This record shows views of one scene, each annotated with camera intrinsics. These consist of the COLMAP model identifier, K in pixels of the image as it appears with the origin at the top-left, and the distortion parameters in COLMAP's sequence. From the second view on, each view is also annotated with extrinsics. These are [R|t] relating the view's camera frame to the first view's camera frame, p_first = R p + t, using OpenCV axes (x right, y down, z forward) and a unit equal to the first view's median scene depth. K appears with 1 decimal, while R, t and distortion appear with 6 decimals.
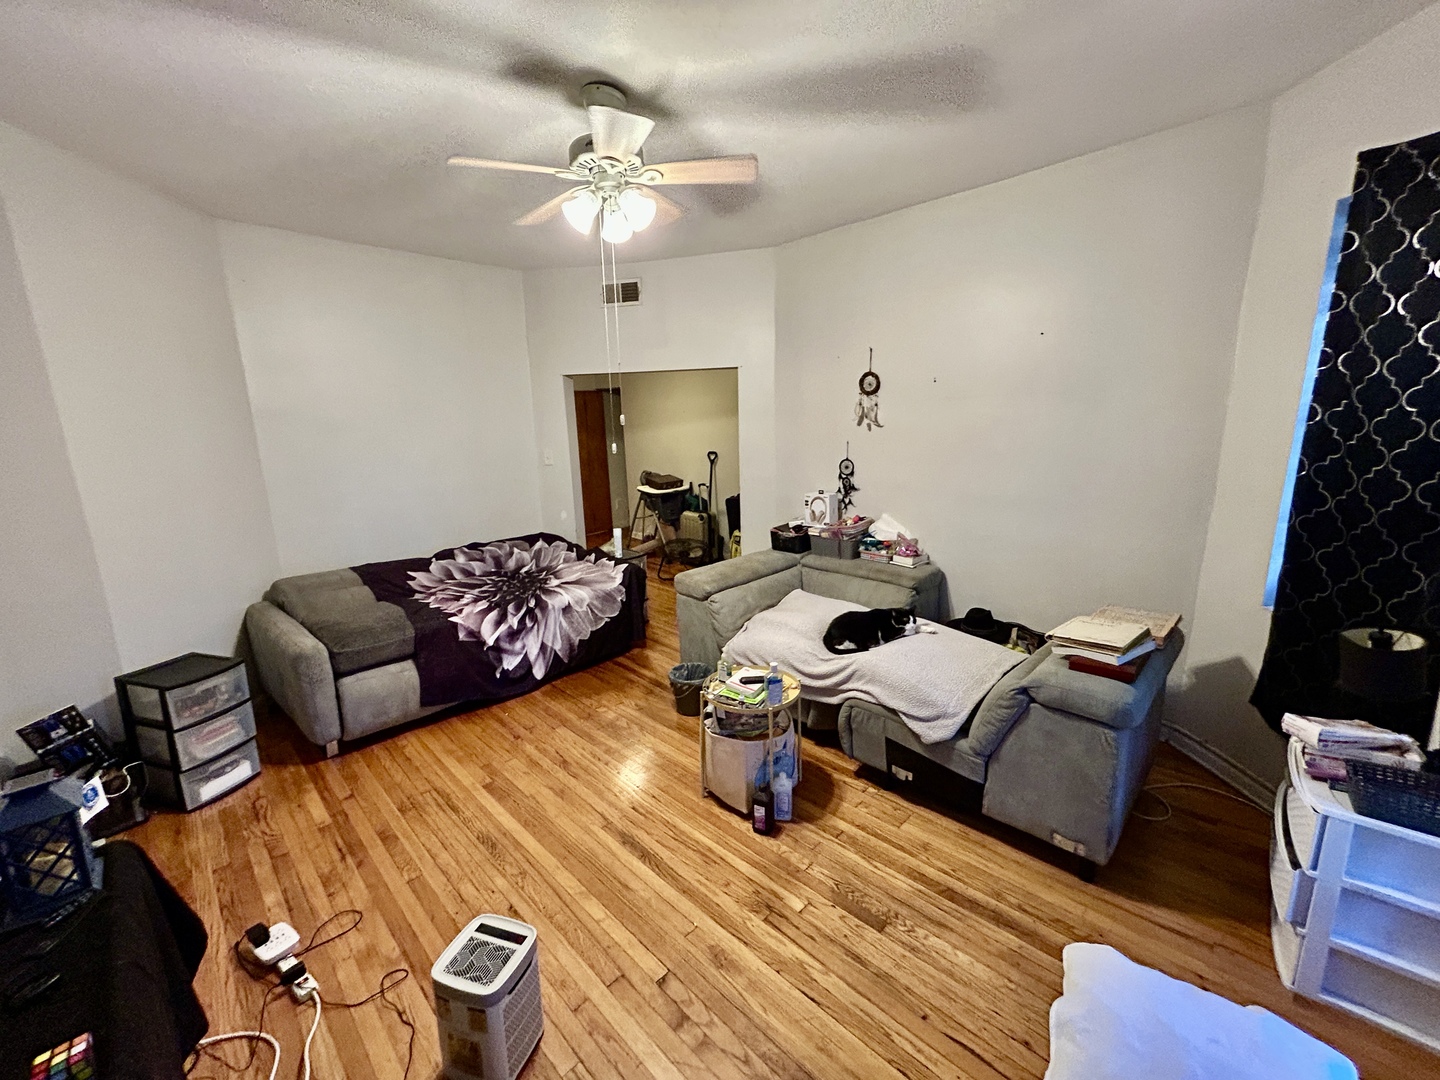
lens RADIAL K [[583.8, 0, 722.0], [0, 583.8, 538.1], [0, 0, 1]] dist [0.000060, 0.001141]
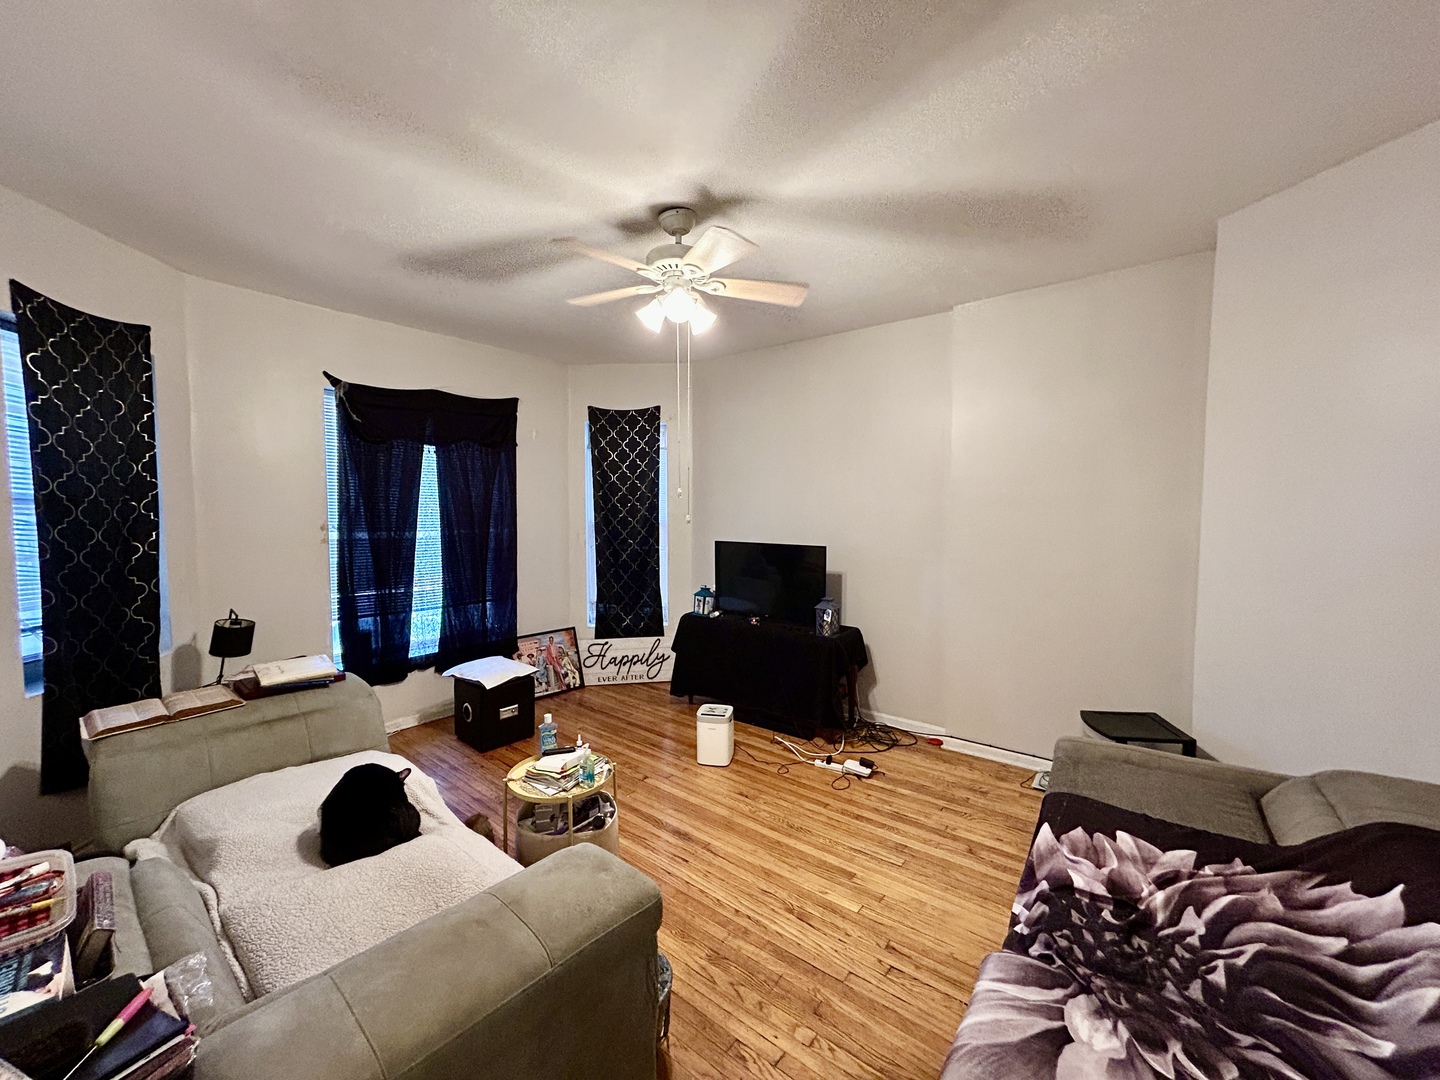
lens RADIAL K [[583.8, 0, 718.1], [0, 583.8, 537.5], [0, 0, 1]] dist [0.000060, 0.001141]
pose [[-0.996322, 0.015931, -0.084194, -0.123514], [-0.006863, 0.964573, 0.263725, -0.339864], [0.085412, 0.263333, -0.960916, 1.760666]]
